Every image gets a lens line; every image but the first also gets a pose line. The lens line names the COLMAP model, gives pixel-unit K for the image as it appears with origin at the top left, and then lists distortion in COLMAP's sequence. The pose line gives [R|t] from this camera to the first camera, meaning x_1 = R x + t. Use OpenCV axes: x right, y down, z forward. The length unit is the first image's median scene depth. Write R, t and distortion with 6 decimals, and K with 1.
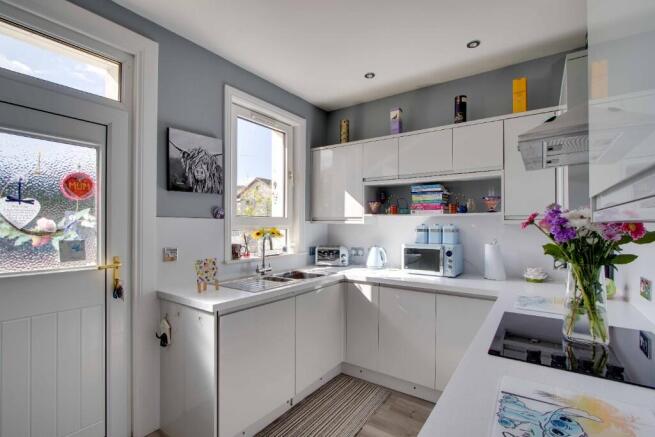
lens RADIAL K [[320.3, 0, 287.2], [0, 320.3, 223.1], [0, 0, 1]] dist [-0.014147, 0.000173]
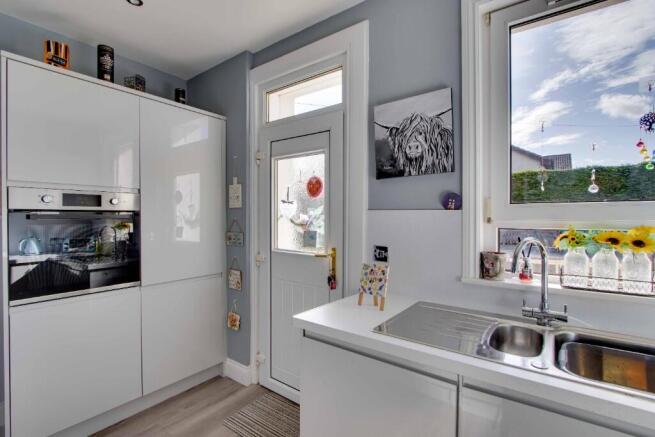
lens RADIAL K [[310.7, 0, 327.5], [0, 310.7, 216.0], [0, 0, 1]] dist [-0.014868, 0.000236]
pose [[0.037501, 0.000296, -0.999297, 0.441140], [0.007090, 0.999975, 0.000562, -0.003929], [0.999271, -0.007106, 0.037498, 0.796141]]
